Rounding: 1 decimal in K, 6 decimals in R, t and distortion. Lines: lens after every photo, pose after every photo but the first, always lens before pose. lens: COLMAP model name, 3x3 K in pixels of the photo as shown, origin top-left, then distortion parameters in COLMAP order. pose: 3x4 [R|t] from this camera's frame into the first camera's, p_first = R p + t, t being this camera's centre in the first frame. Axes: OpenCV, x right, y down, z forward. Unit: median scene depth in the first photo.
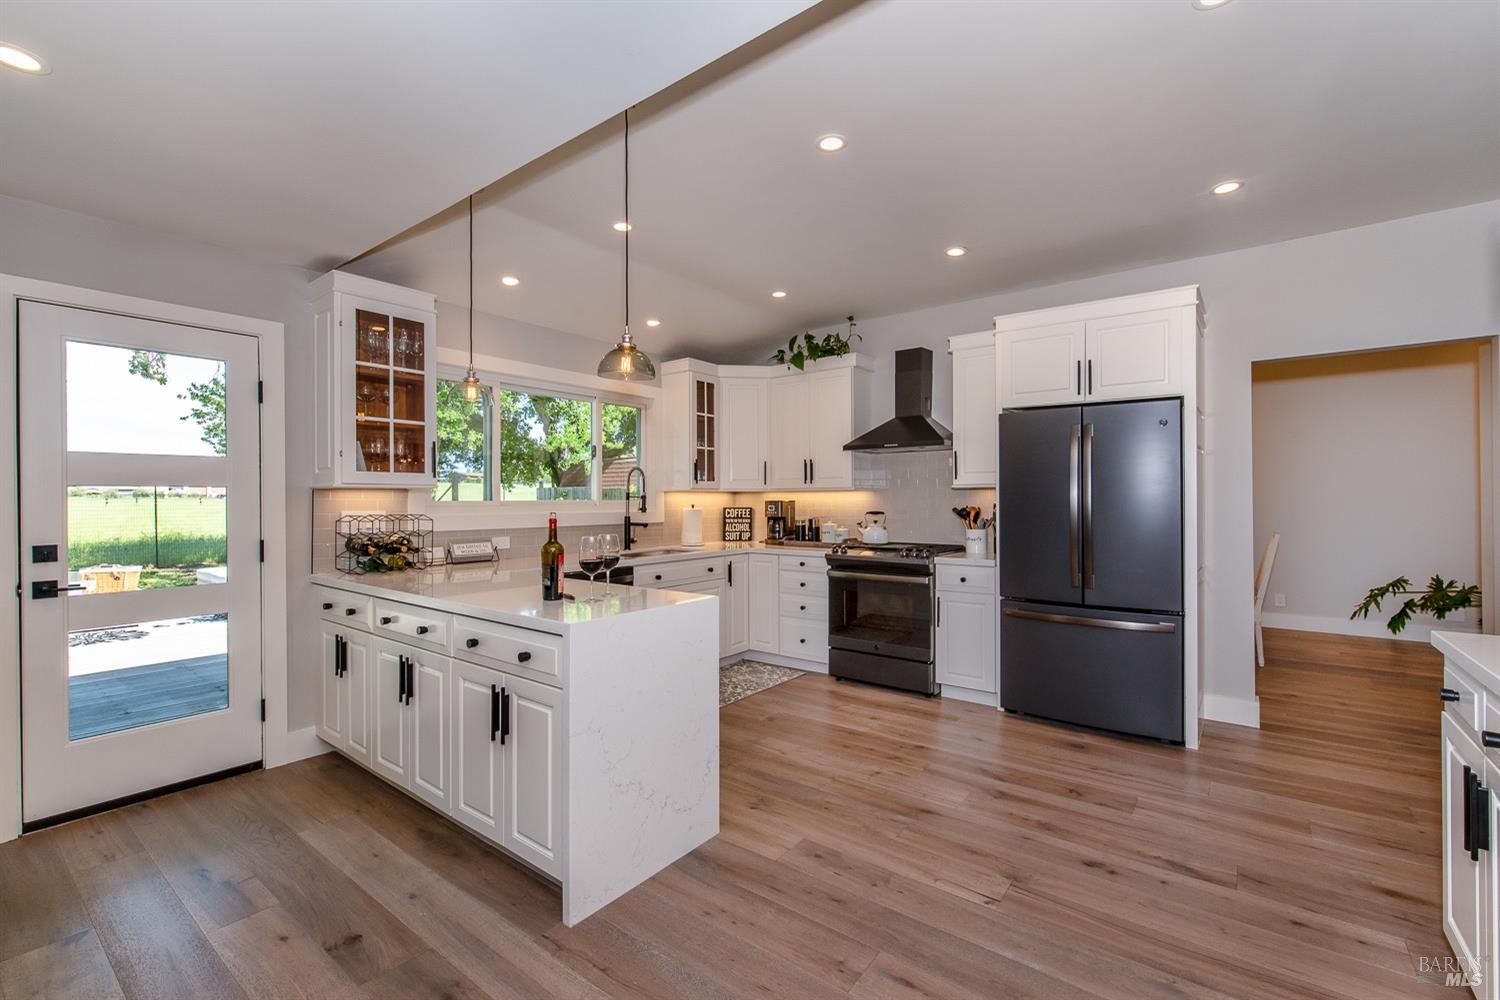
lens RADIAL K [[656.4, 0, 750.5], [0, 656.4, 495.8], [0, 0, 1]] dist [-0.000620, -0.000247]
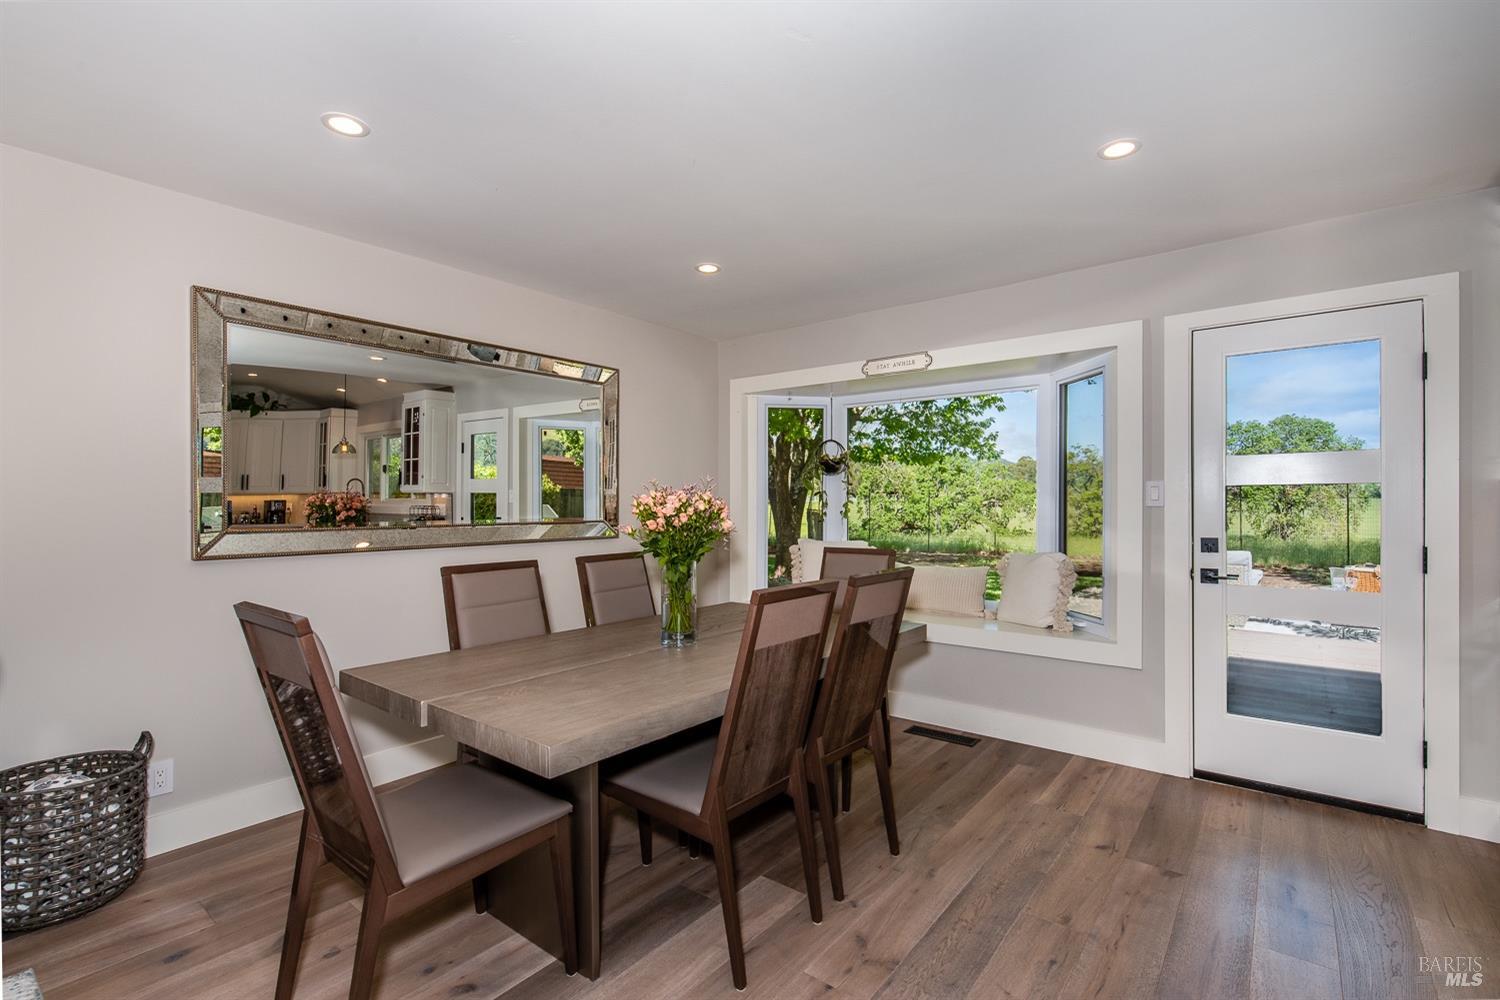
lens RADIAL K [[686.2, 0, 752.7], [0, 686.2, 503.6], [0, 0, 1]] dist [-0.000994, -0.000076]
pose [[-0.026234, 0.004690, -0.999645, 0.145819], [0.010266, 0.999938, 0.004422, 0.001178], [0.999603, -0.010147, -0.026281, 0.205024]]
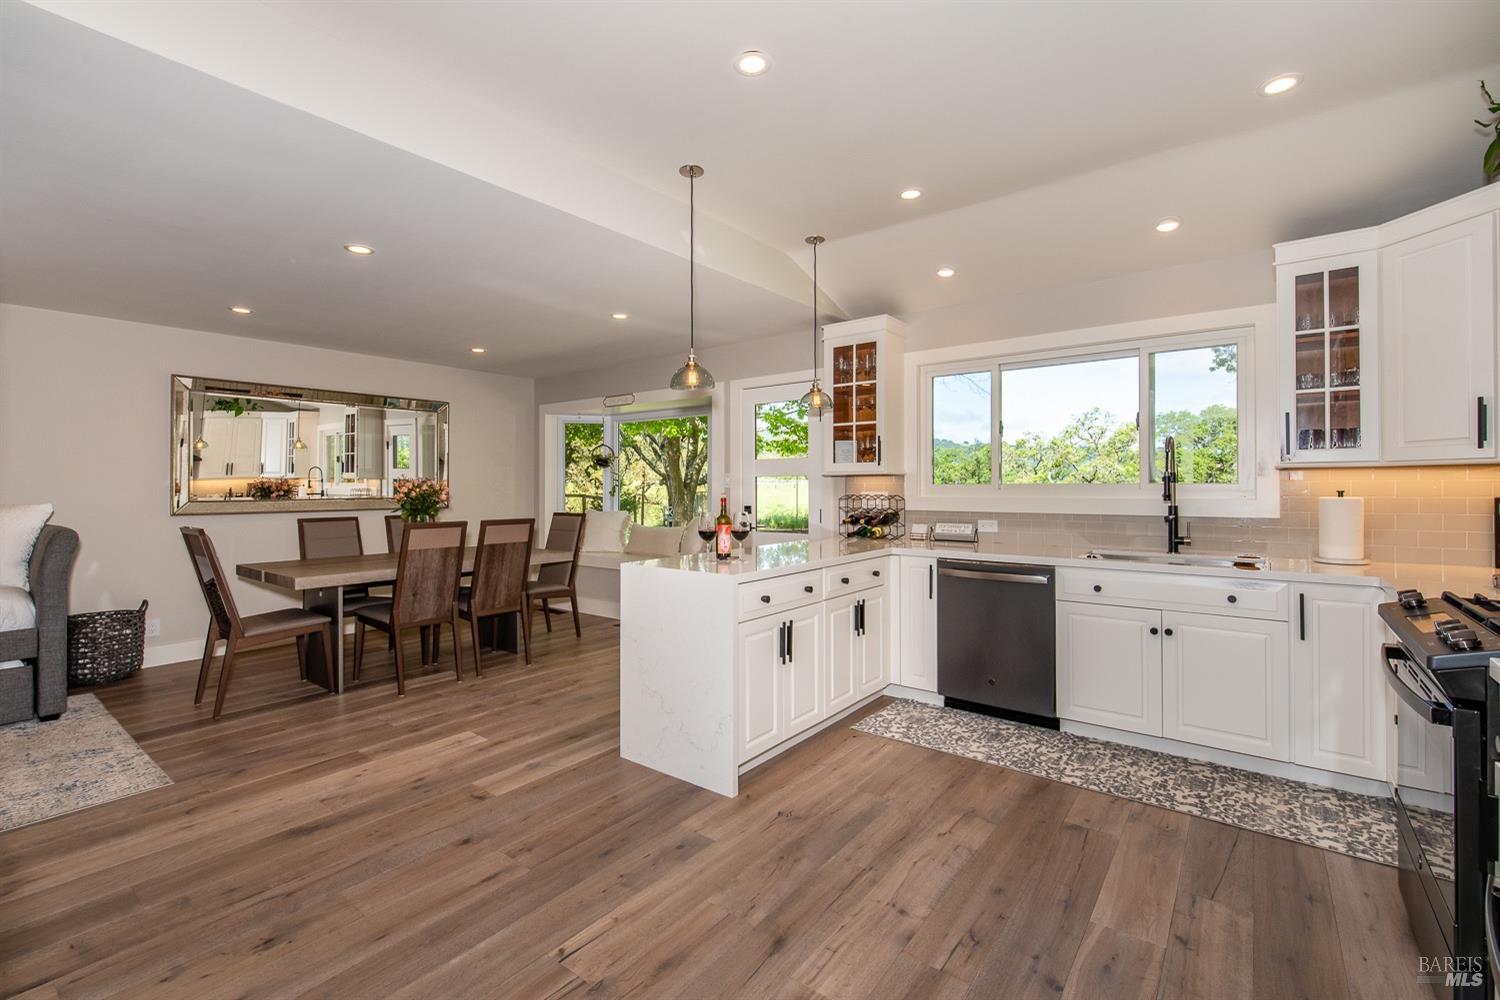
lens RADIAL K [[656.4, 0, 747.7], [0, 656.4, 486.3], [0, 0, 1]] dist [-0.000620, -0.000247]
pose [[-0.015047, 0.004646, -0.999876, 0.866330], [0.009522, 0.999945, 0.004503, 0.004079], [0.999841, -0.009453, -0.015090, 0.898102]]
